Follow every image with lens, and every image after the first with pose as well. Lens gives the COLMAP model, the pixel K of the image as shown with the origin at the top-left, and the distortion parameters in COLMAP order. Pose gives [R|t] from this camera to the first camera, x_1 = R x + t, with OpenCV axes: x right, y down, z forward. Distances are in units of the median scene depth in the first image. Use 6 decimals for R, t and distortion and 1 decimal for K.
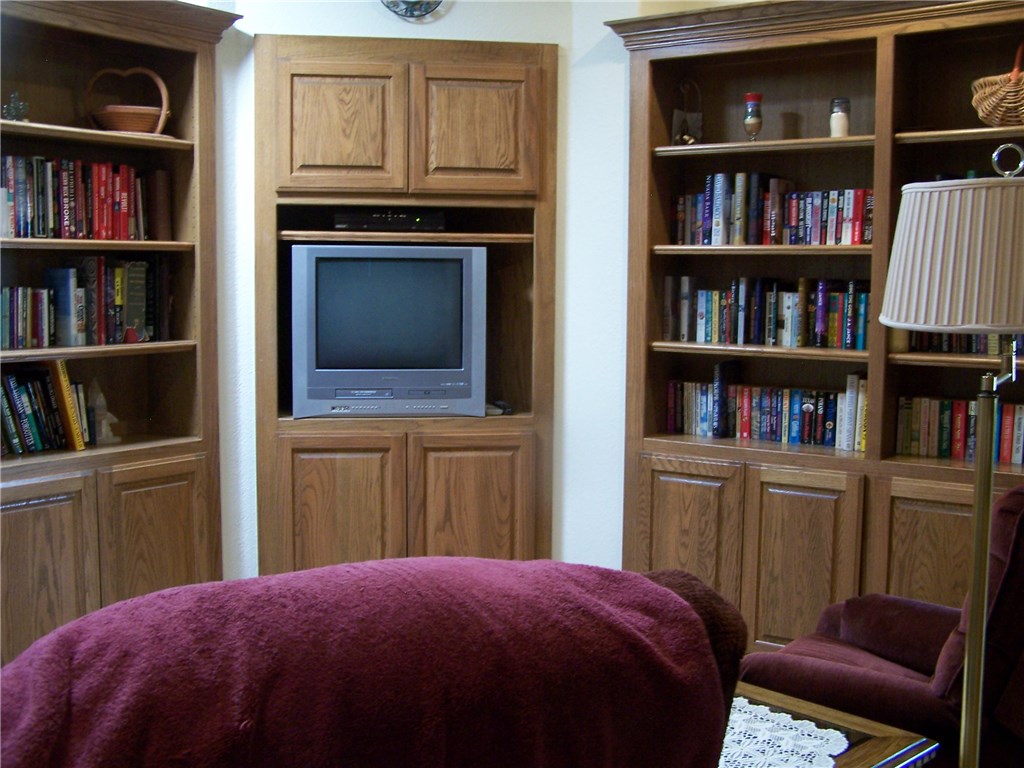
lens RADIAL K [[1154.8, 0, 512.0], [0, 1154.8, 384.0], [0, 0, 1]] dist [-0.102148, 0.064033]
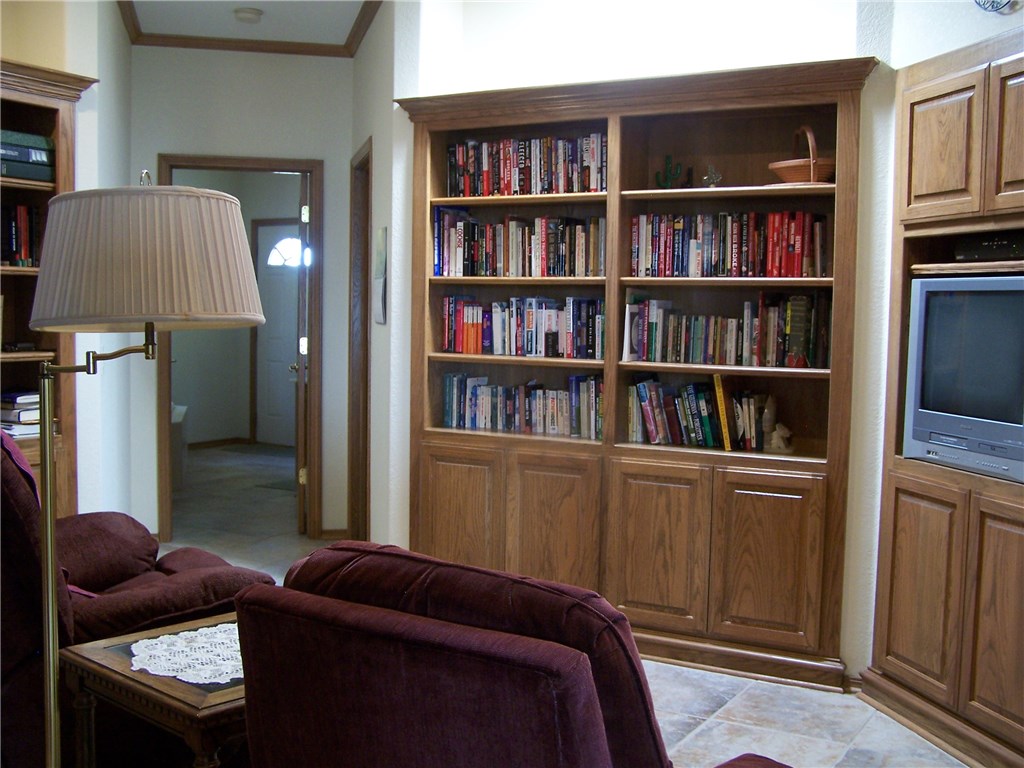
lens RADIAL K [[1154.8, 0, 512.0], [0, 1154.8, 384.0], [0, 0, 1]] dist [-0.102148, 0.064033]
pose [[0.121799, 0.062007, -0.990616, 0.776133], [-0.108694, 0.992877, 0.048784, -0.045871], [0.986585, 0.101732, 0.127671, 0.589877]]
